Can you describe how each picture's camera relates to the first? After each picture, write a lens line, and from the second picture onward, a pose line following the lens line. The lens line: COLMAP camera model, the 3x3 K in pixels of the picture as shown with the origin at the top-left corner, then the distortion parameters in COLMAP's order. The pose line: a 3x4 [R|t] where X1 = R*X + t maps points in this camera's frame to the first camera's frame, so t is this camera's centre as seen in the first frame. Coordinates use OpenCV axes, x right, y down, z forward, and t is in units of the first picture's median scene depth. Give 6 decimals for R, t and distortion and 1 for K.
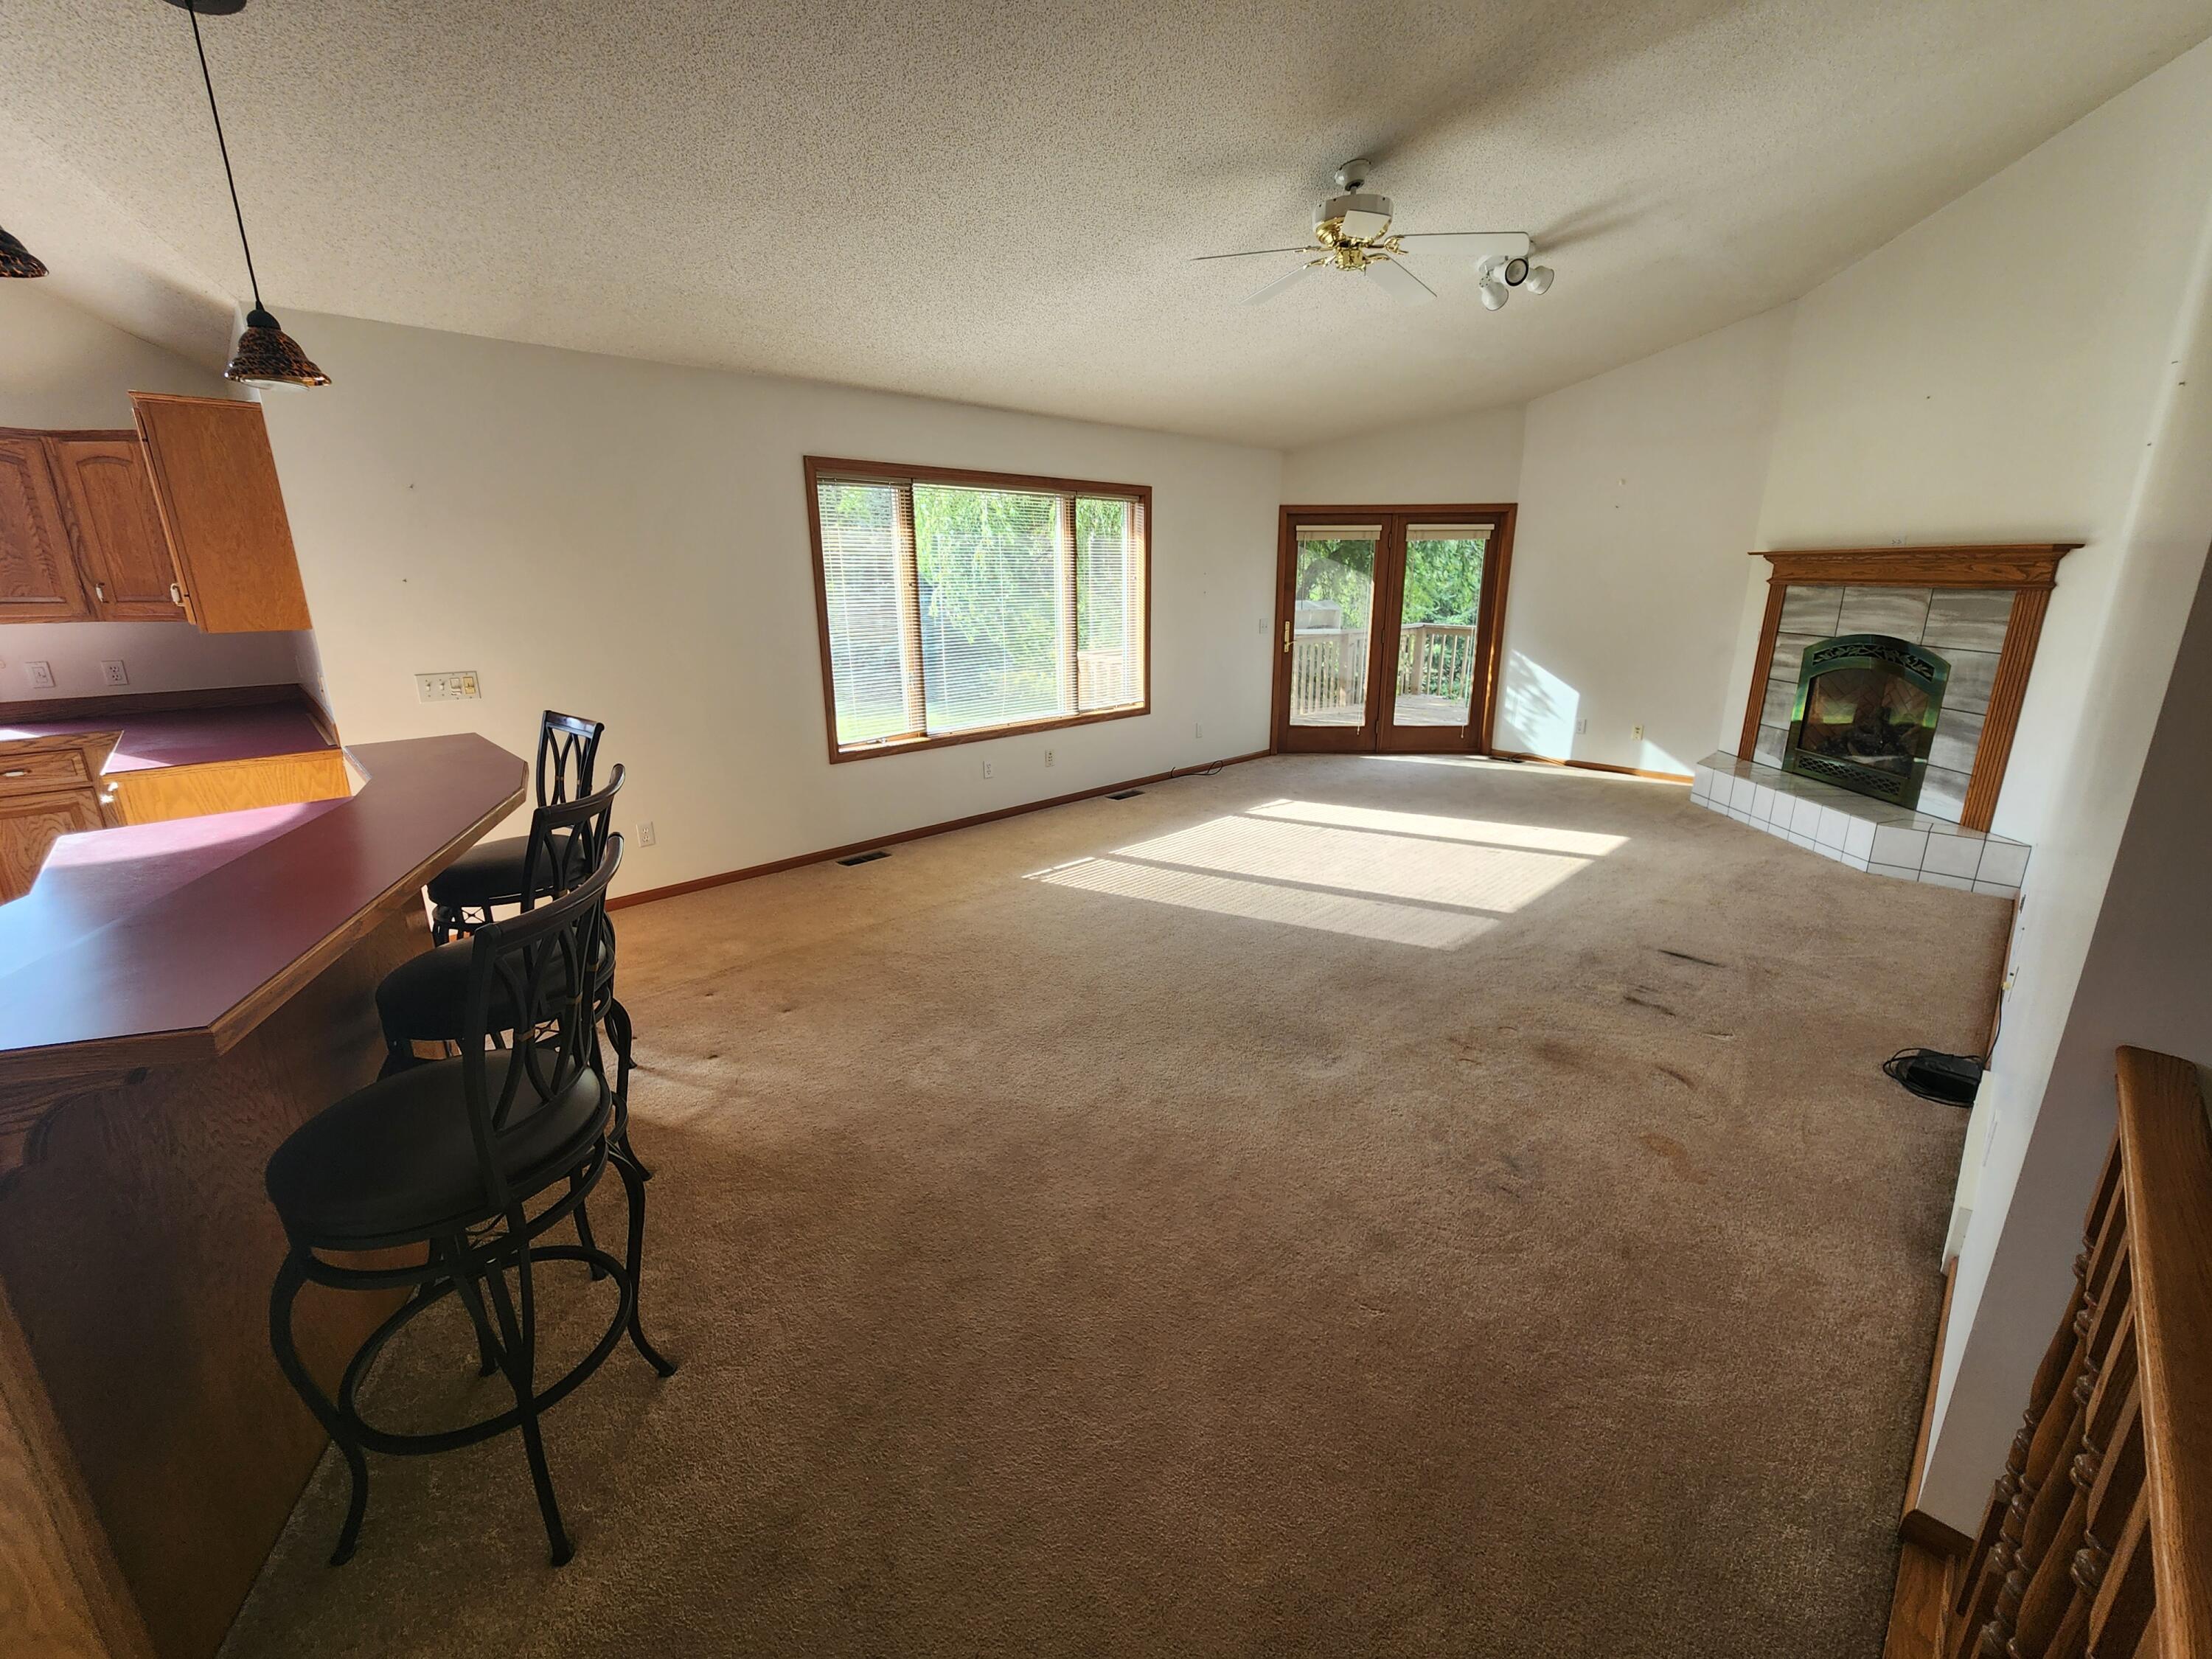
lens RADIAL K [[907.1, 0, 1111.6], [0, 907.1, 821.5], [0, 0, 1]] dist [-0.001580, -0.000240]
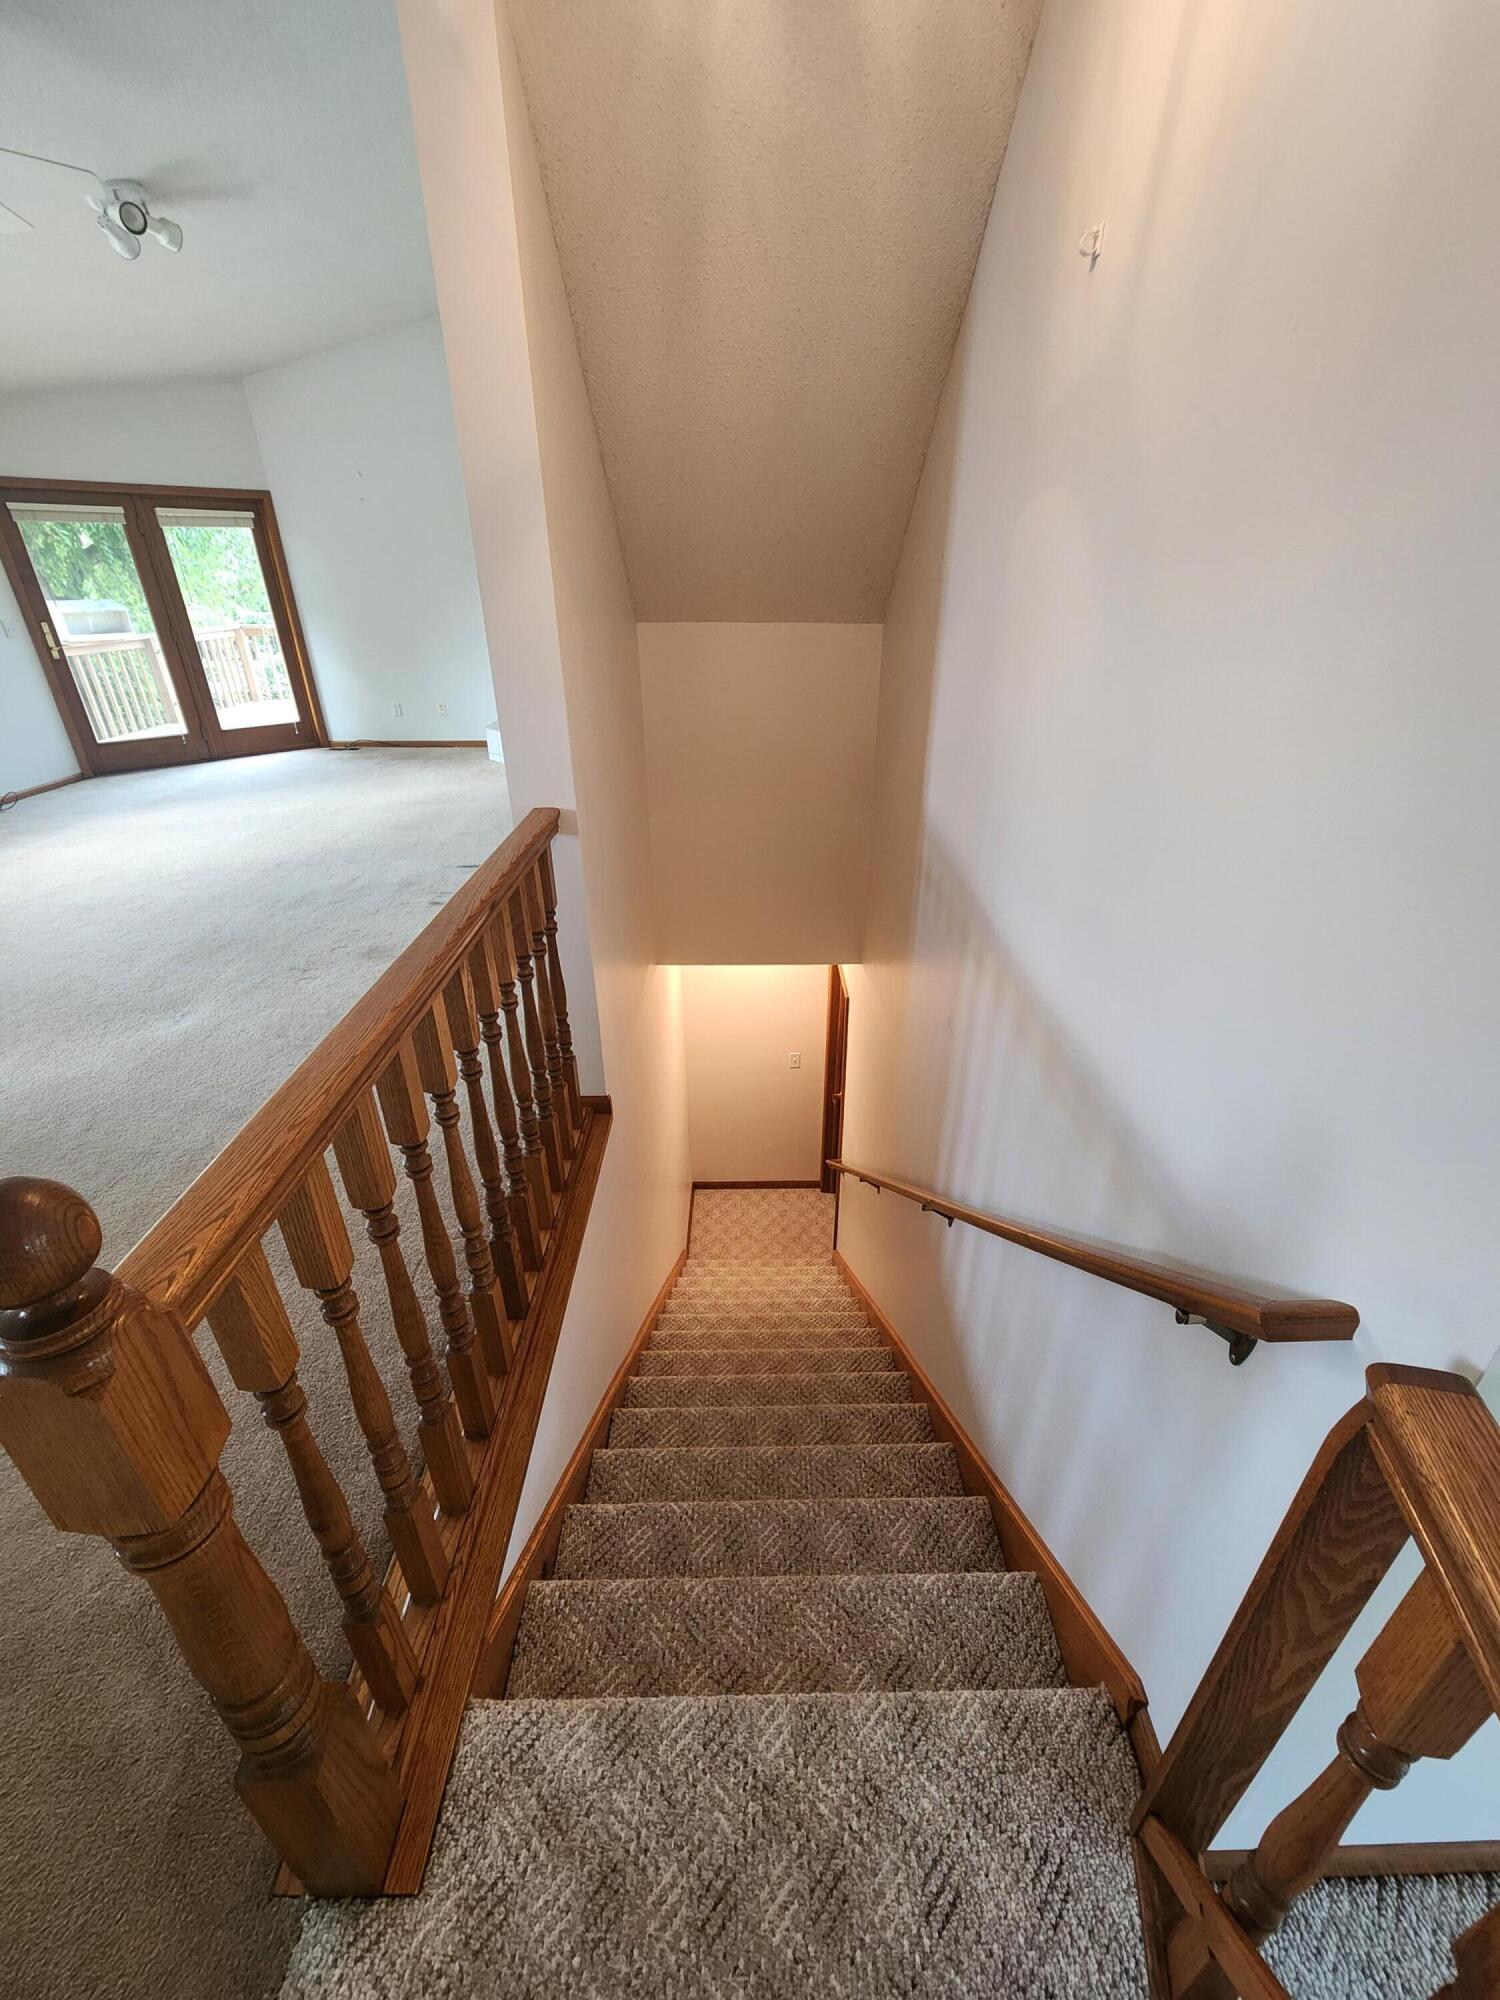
lens RADIAL K [[820.2, 0, 759.8], [0, 820.2, 1002.6], [0, 0, 1]] dist [-0.001580, -0.000240]
pose [[0.682989, -0.336184, 0.648464, 0.040095], [0.192019, 0.939198, 0.284667, 0.047642], [-0.704737, -0.069908, 0.706016, -0.113307]]
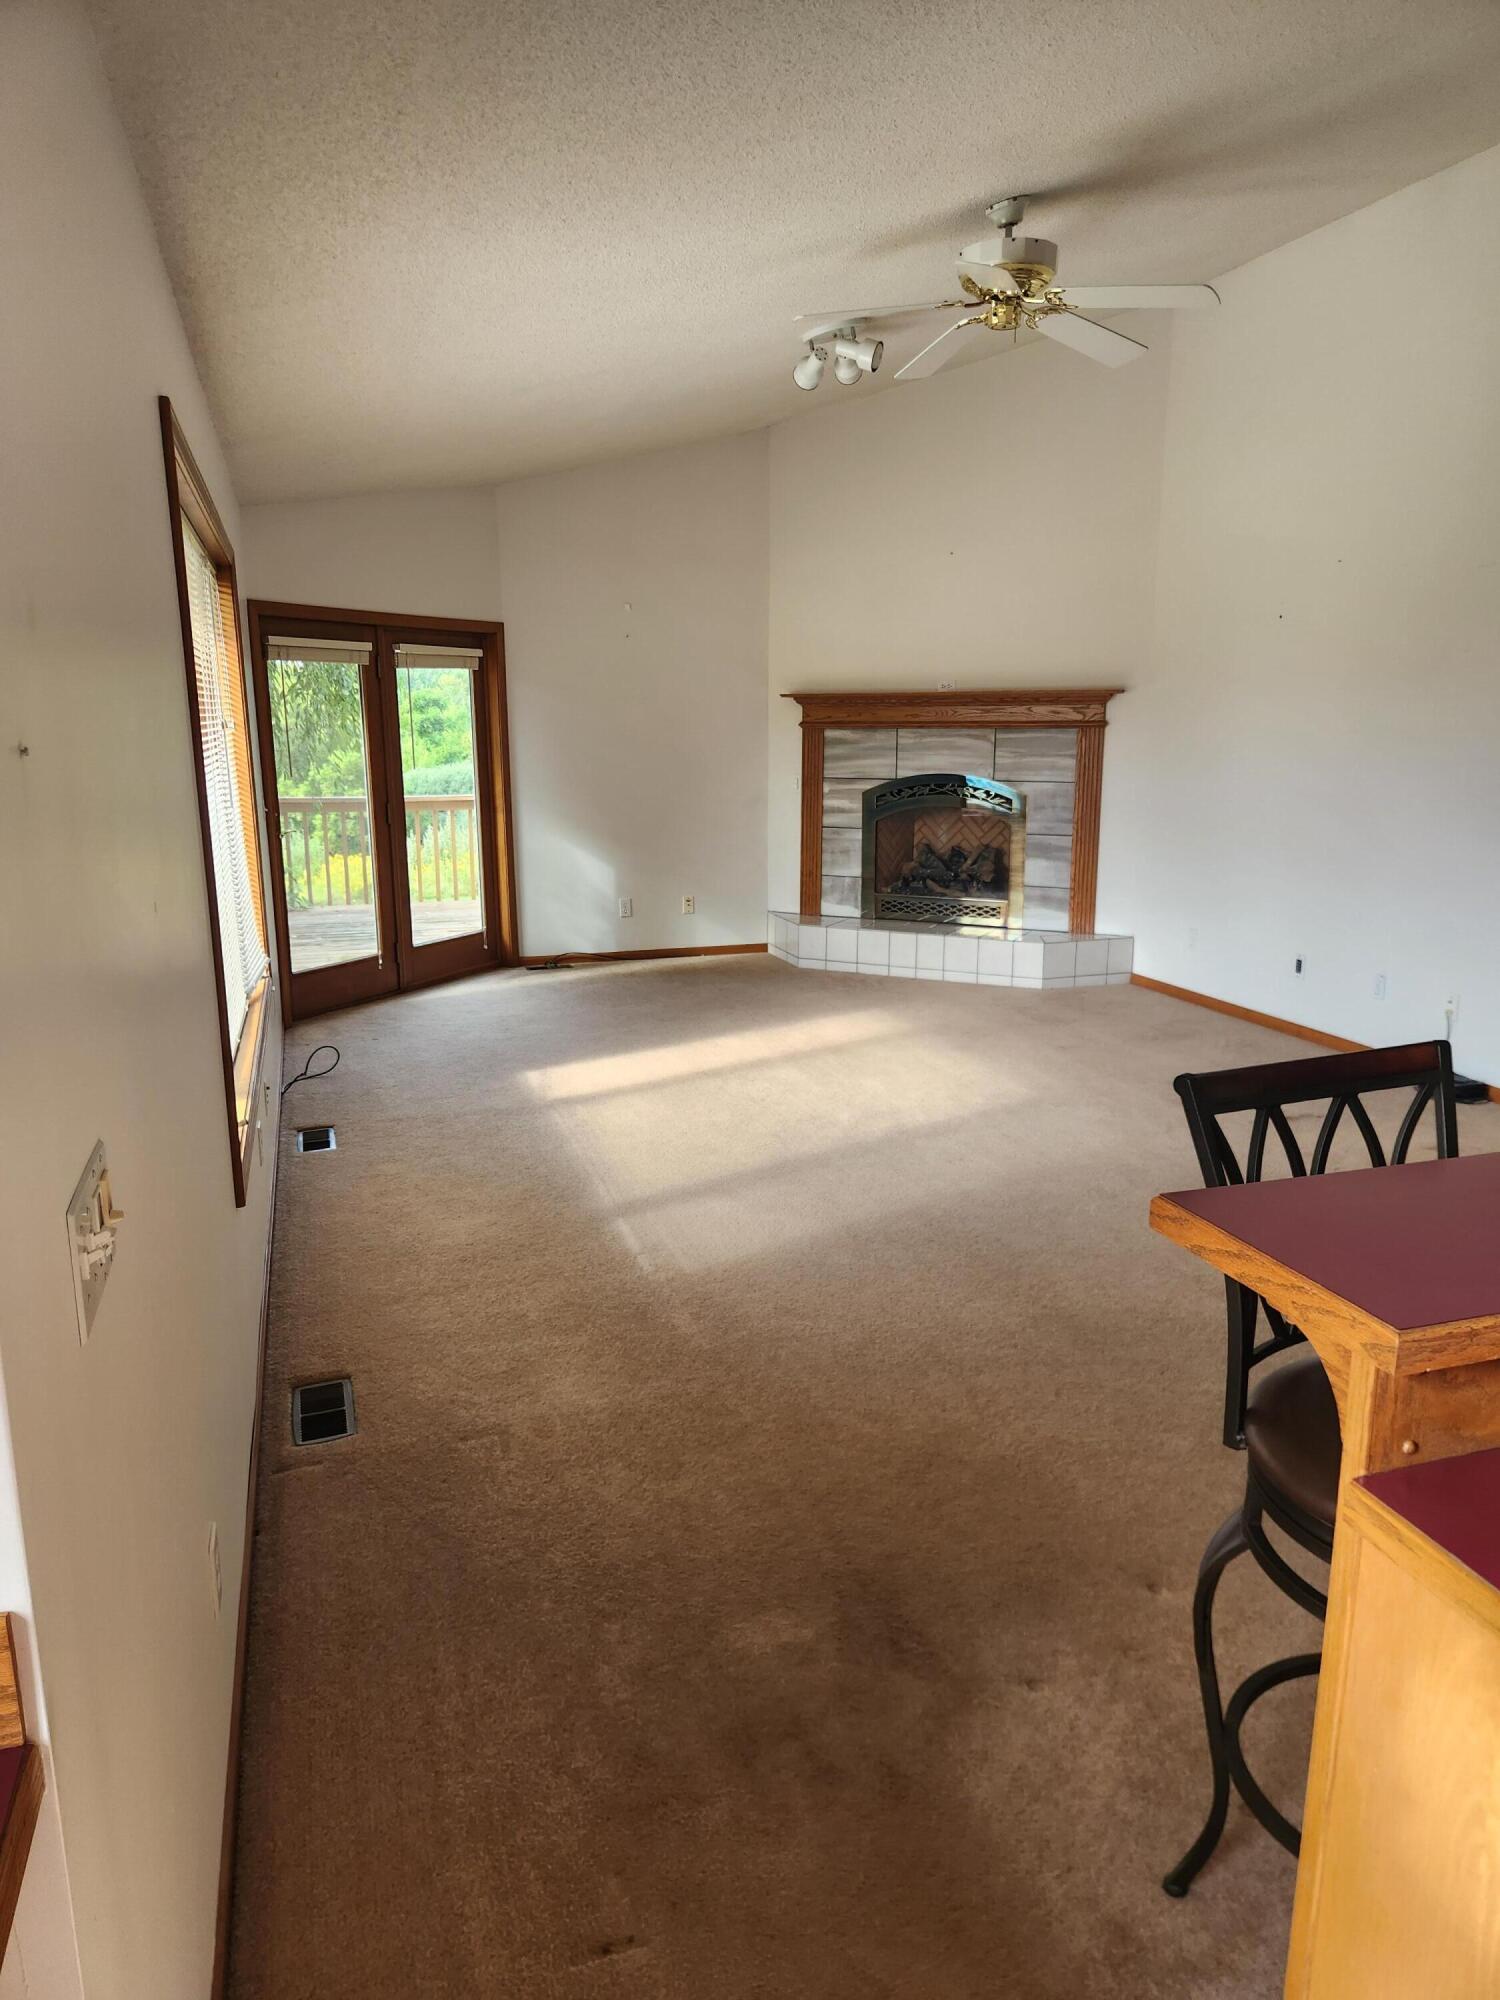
lens RADIAL K [[1320.6, 0, 749.4], [0, 1320.6, 1029.5], [0, 0, 1]] dist [0.040772, -0.054598]
pose [[0.443098, -0.204387, 0.872863, -0.617481], [0.240979, 0.964982, 0.103627, -0.126459], [-0.863477, 0.164424, 0.476835, 0.486053]]
